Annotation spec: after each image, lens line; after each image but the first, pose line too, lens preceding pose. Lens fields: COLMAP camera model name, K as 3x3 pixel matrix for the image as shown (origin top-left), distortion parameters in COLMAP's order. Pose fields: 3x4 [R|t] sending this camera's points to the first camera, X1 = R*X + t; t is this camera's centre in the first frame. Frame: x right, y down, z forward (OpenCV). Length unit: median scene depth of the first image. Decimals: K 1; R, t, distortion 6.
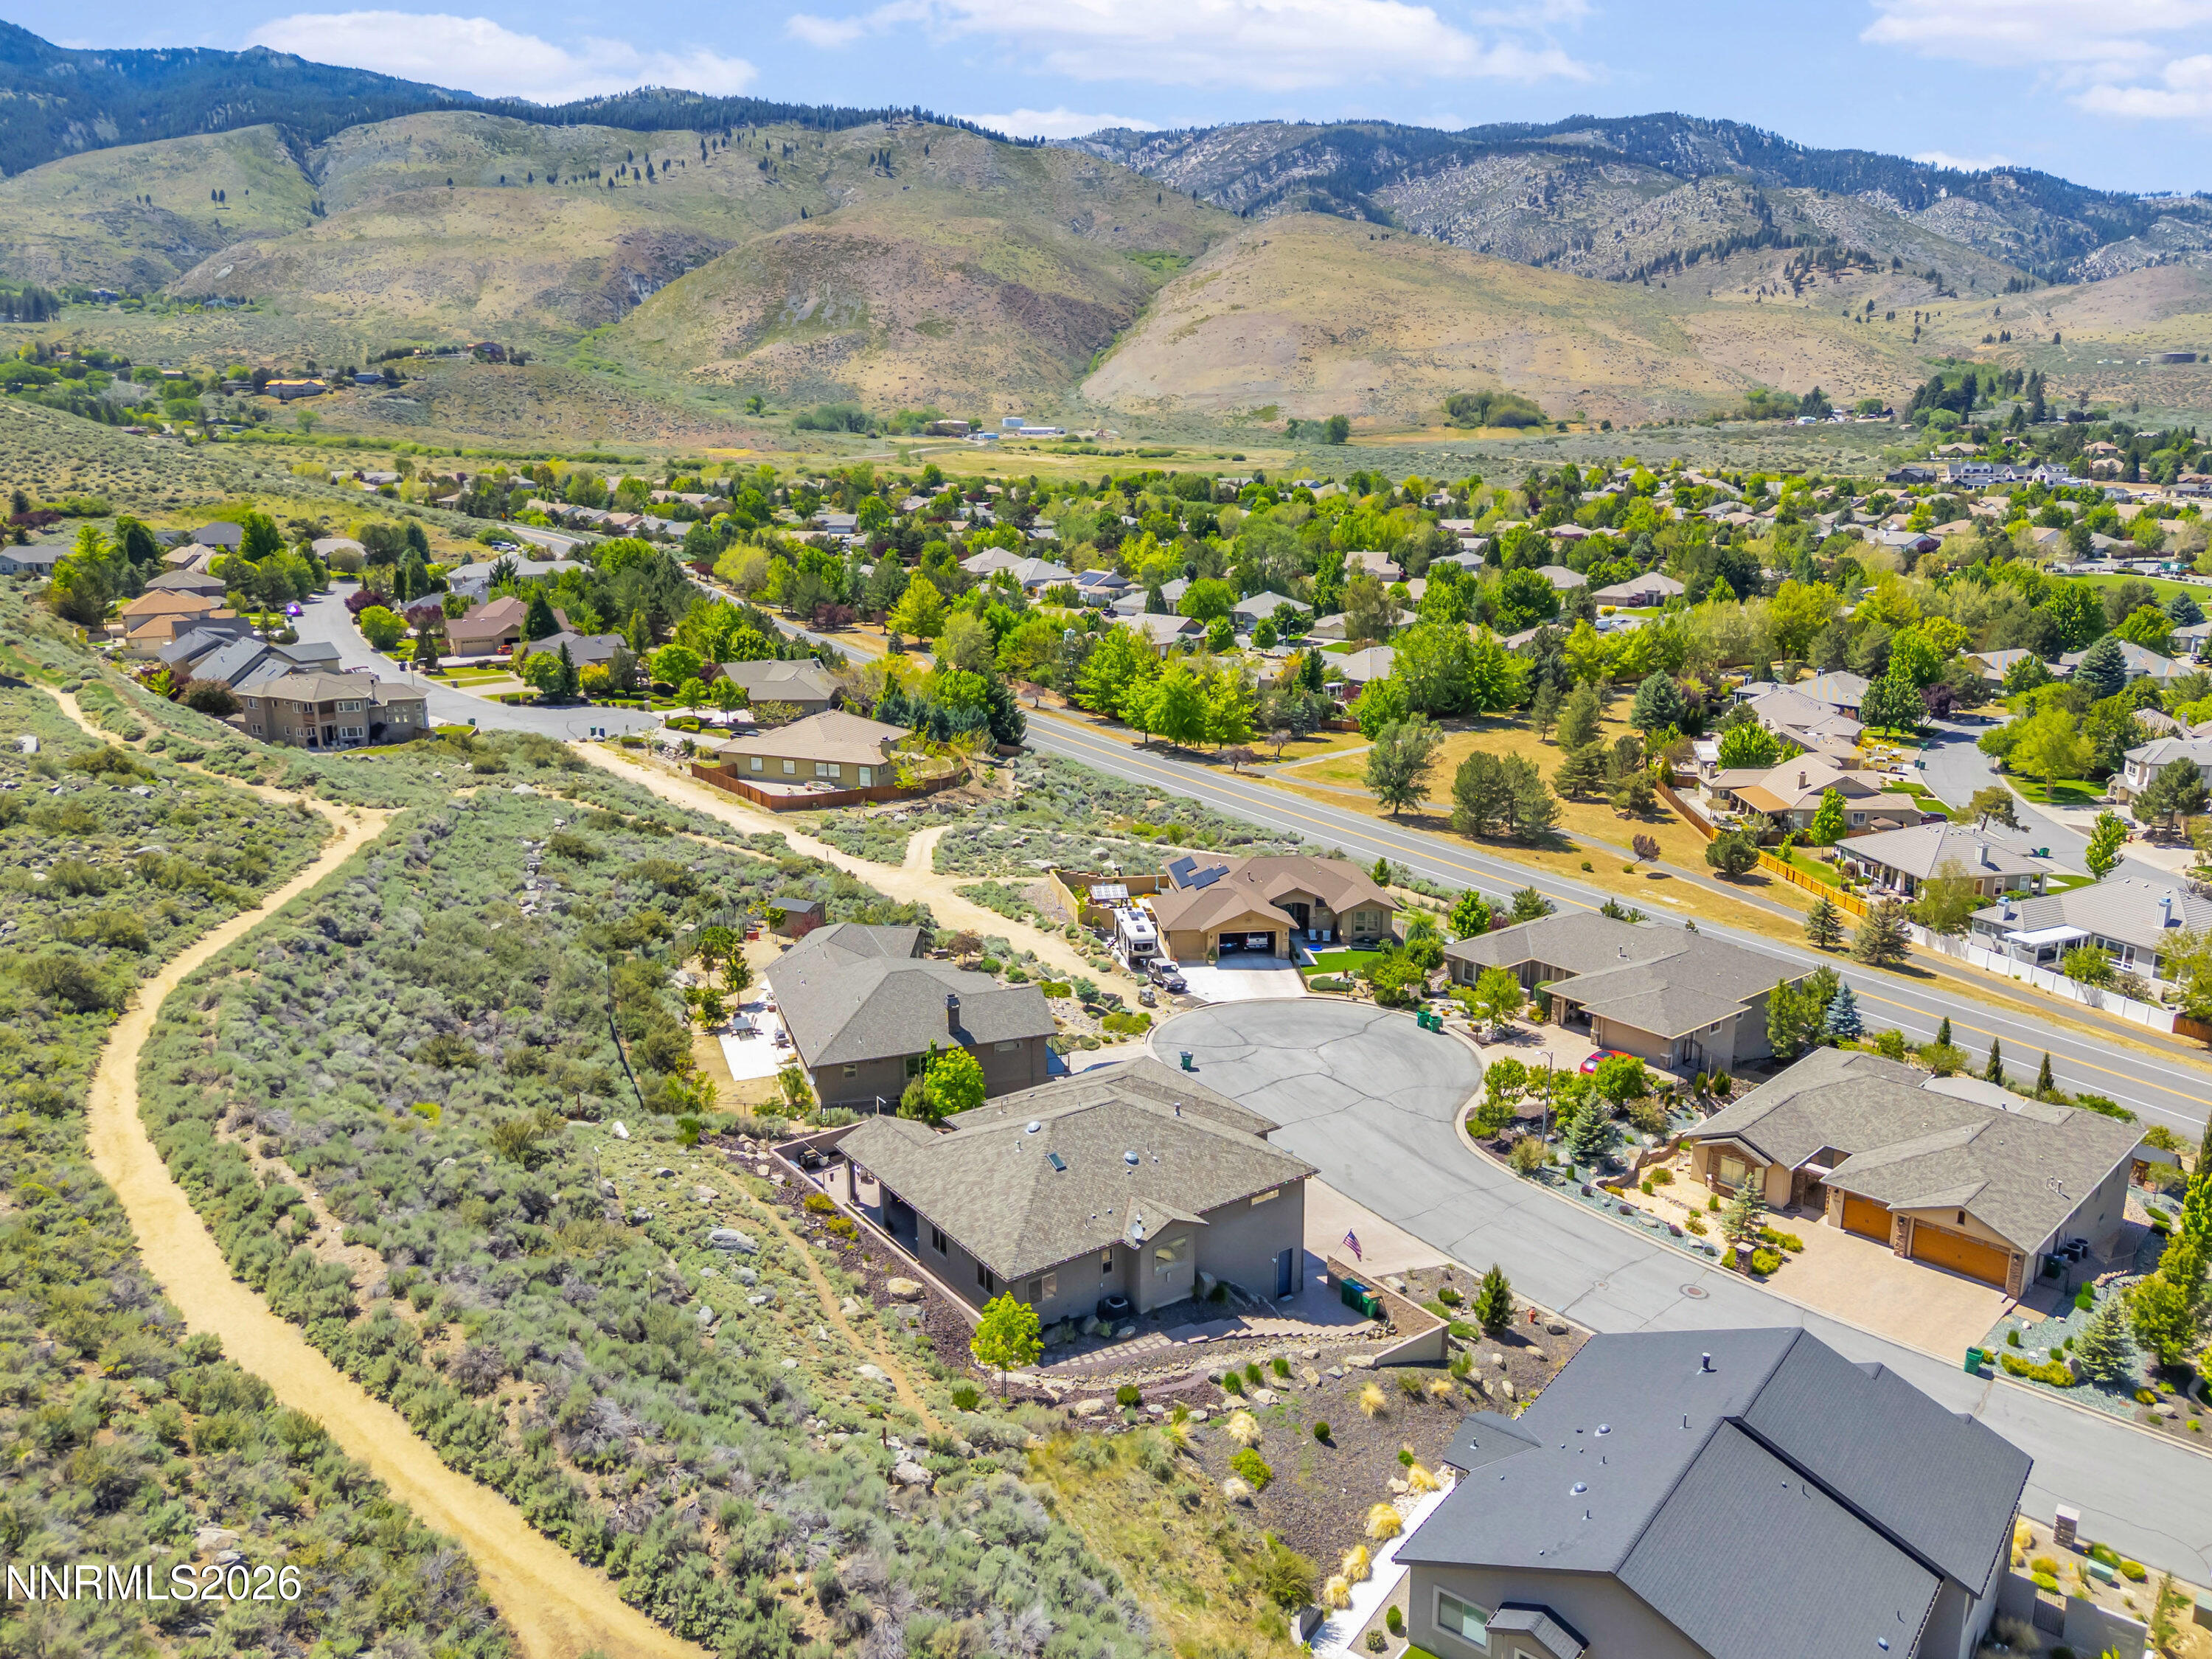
lens RADIAL K [[1654.7, 0, 1106.0], [0, 1654.7, 829.5], [0, 0, 1]] dist [0.000537, -0.002023]
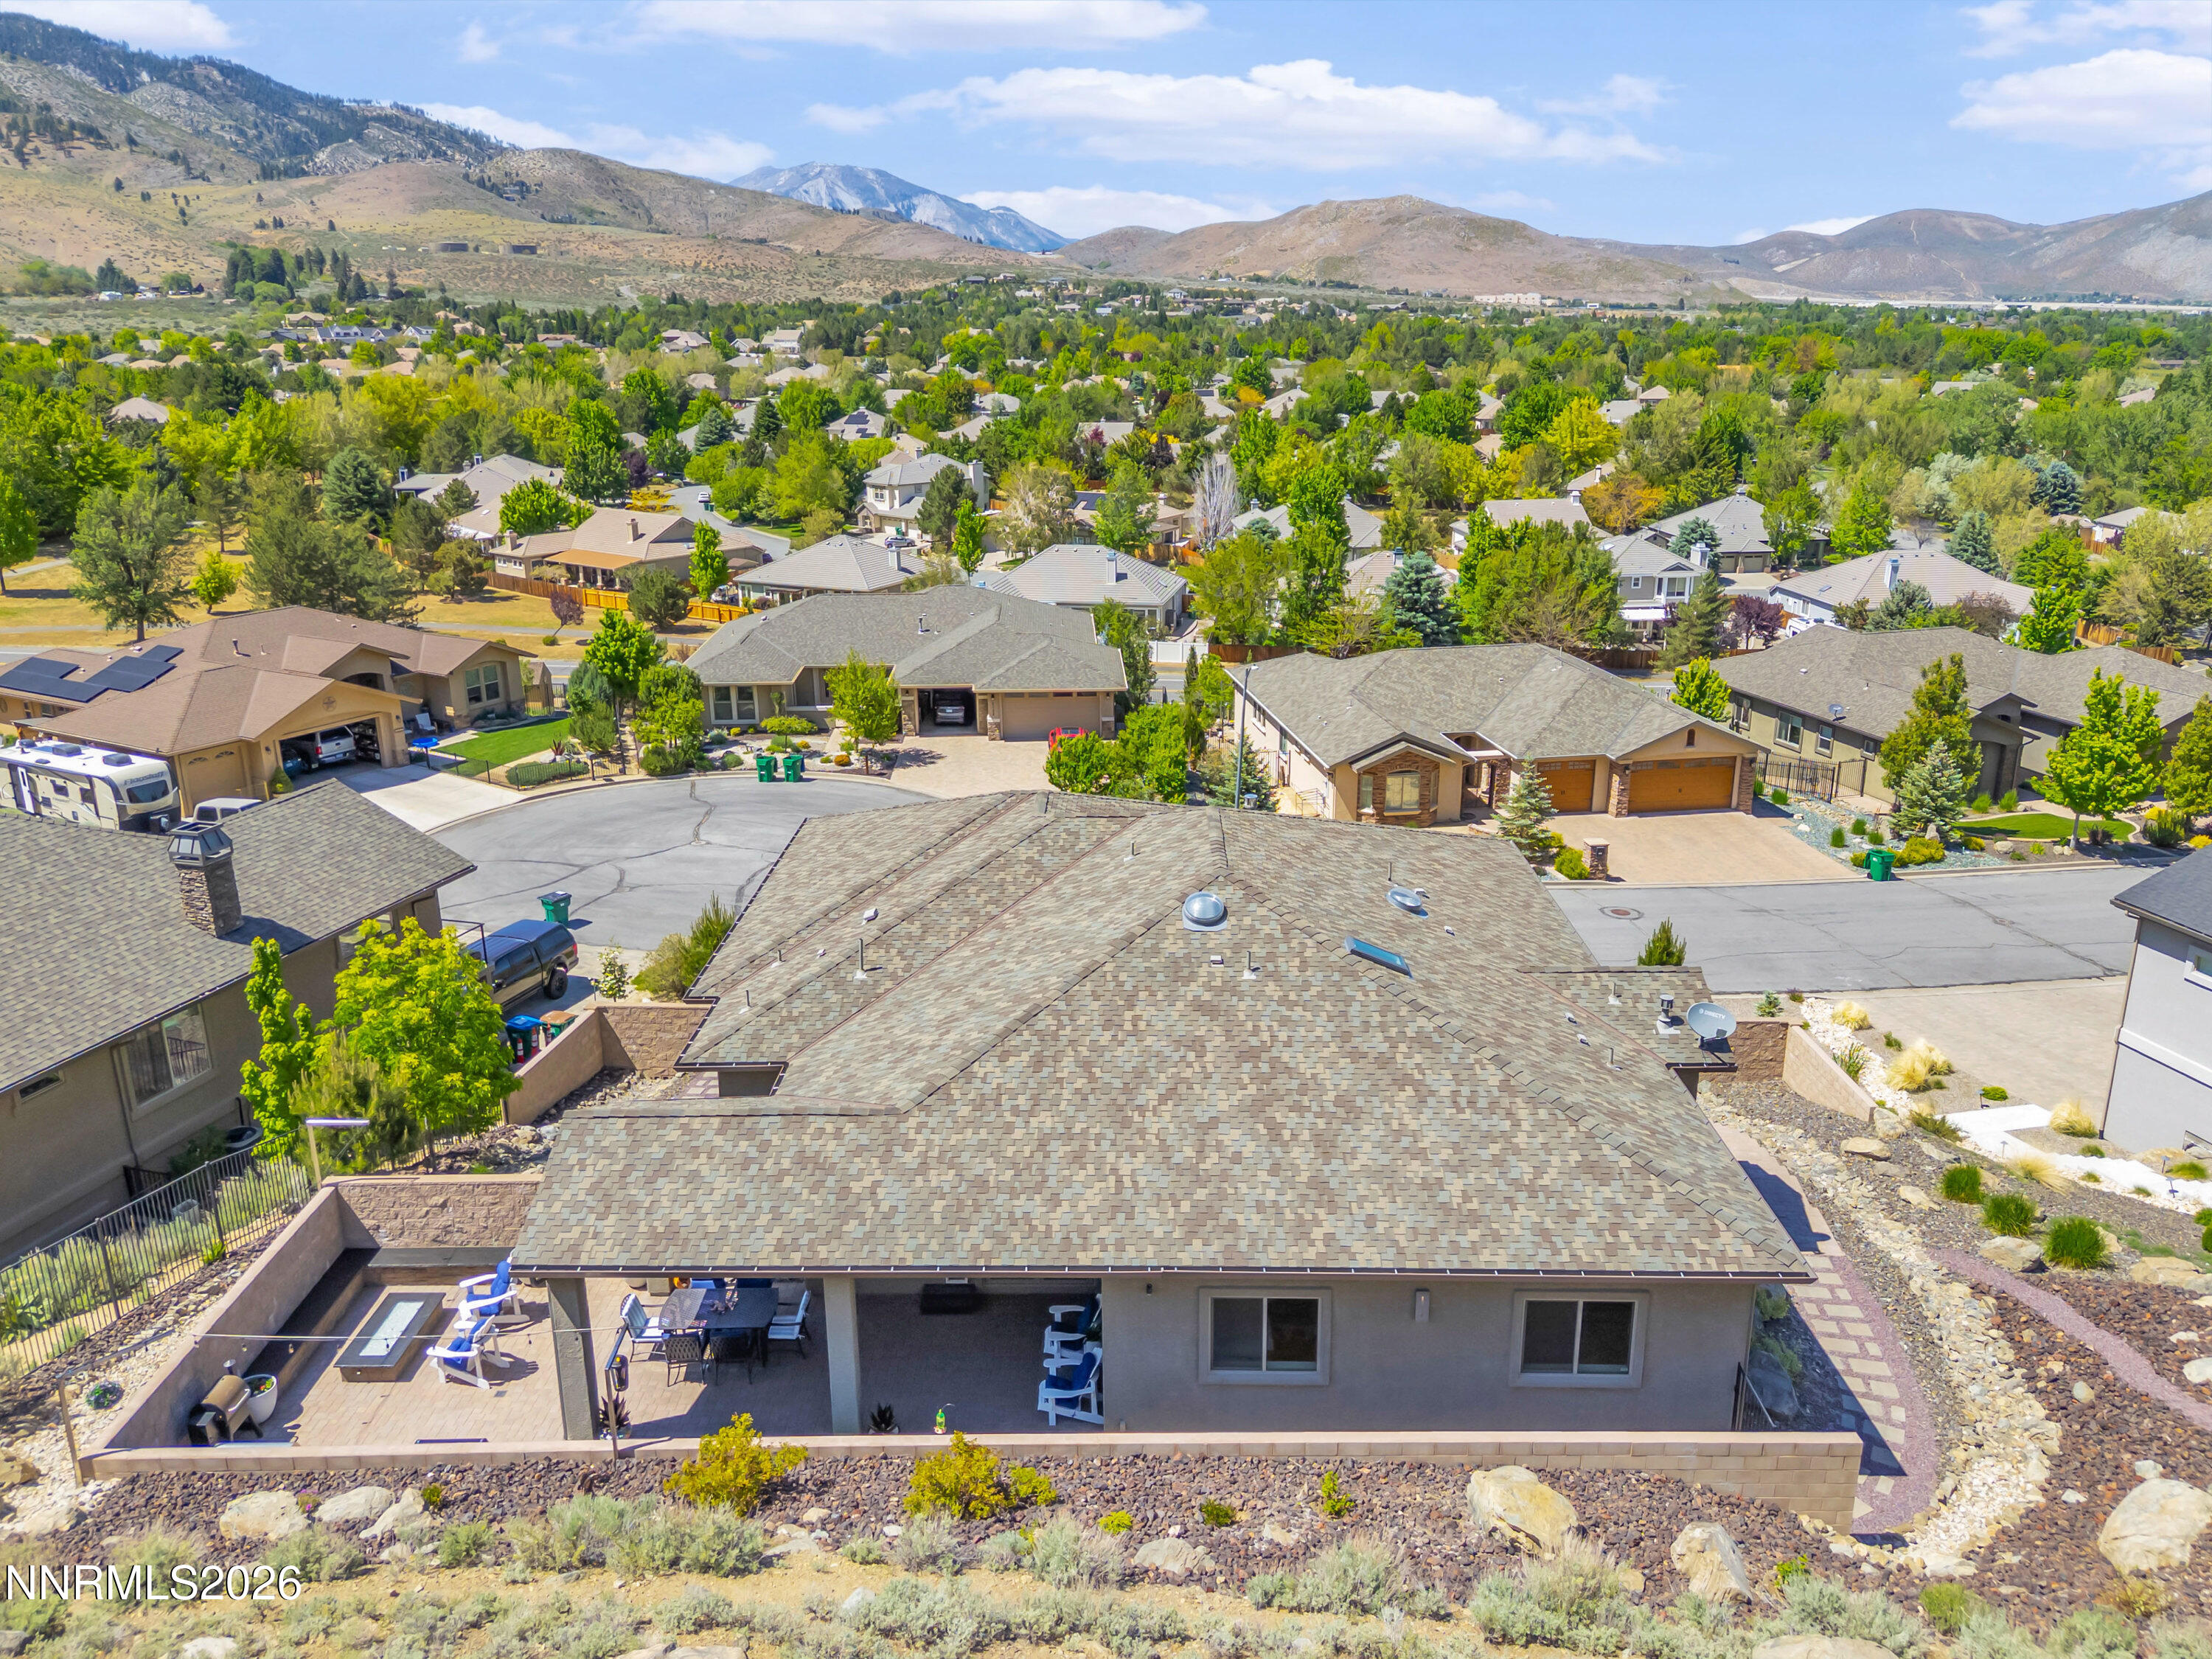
lens RADIAL K [[1654.7, 0, 1106.0], [0, 1654.7, 829.5], [0, 0, 1]] dist [0.000537, -0.002023]
pose [[0.578064, -0.236056, 0.781102, -0.024414], [0.202014, 0.968844, 0.143290, 0.008667], [-0.790590, 0.074962, 0.607740, 0.062129]]
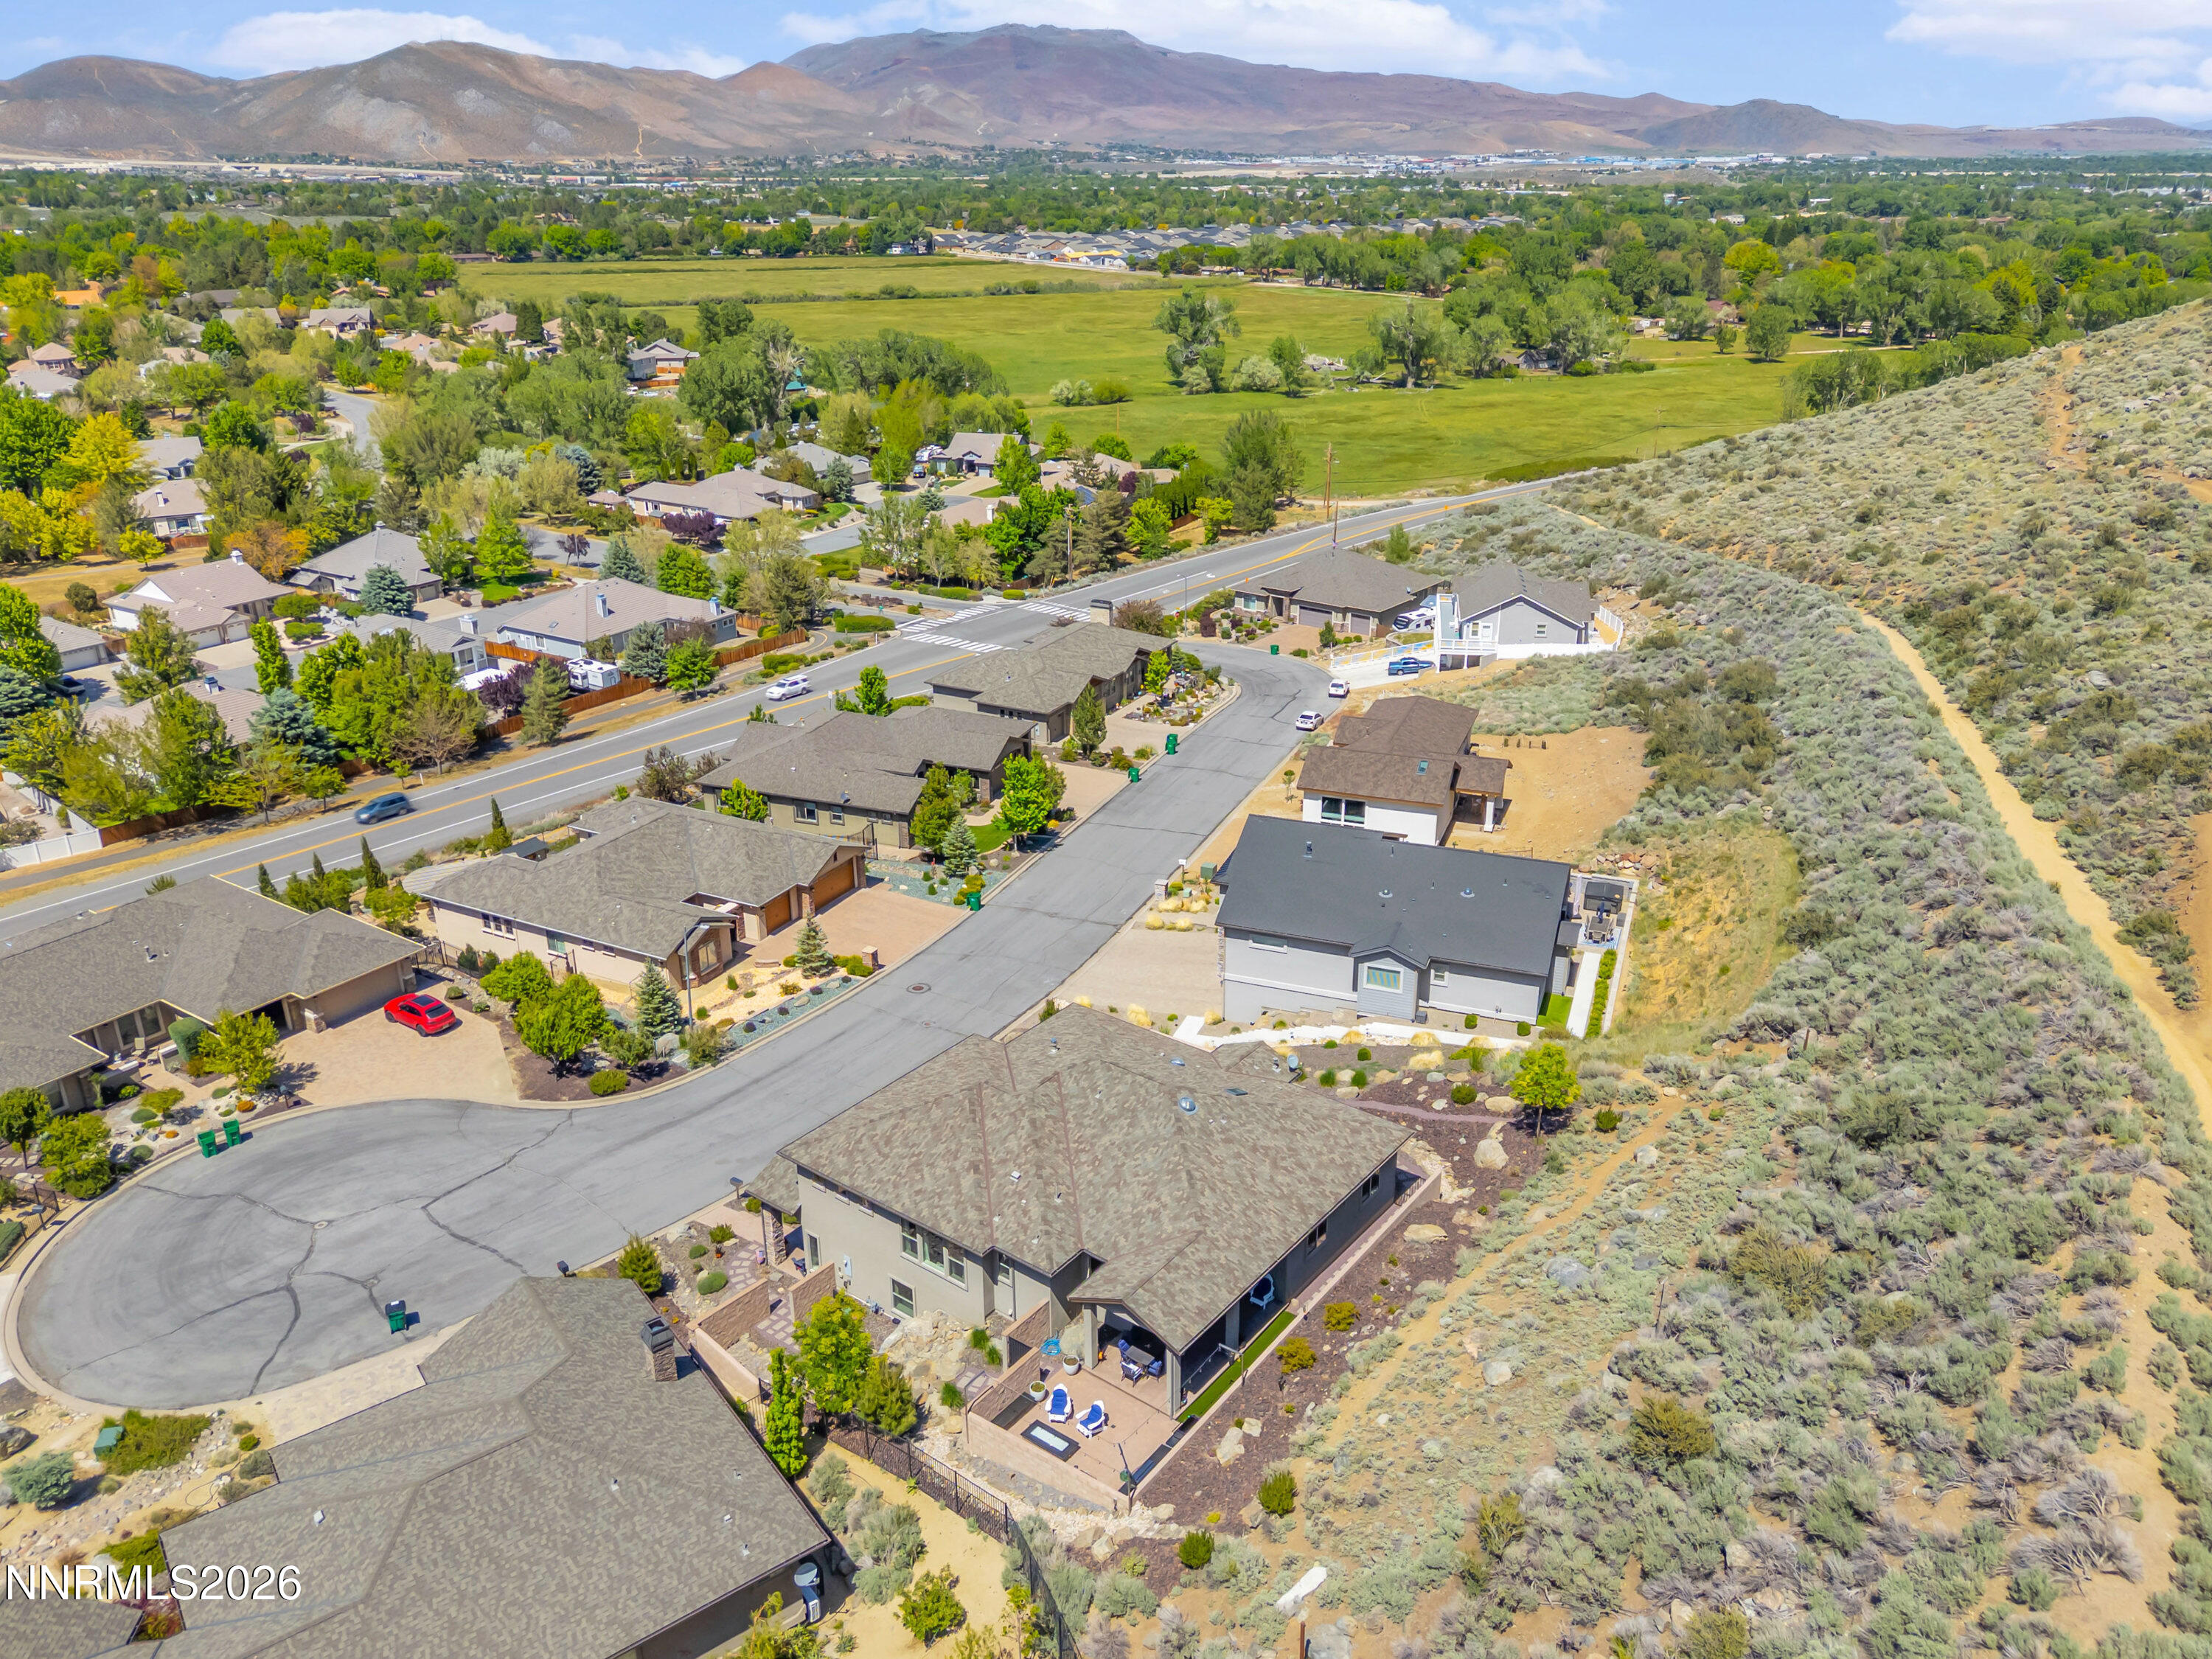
lens RADIAL K [[1654.7, 0, 1106.0], [0, 1654.7, 829.5], [0, 0, 1]] dist [0.000537, -0.002023]
pose [[-0.329551, -0.352133, 0.876013, -0.055632], [0.235639, 0.867805, 0.437480, -0.024858], [-0.914260, 0.350595, -0.203009, 0.089530]]
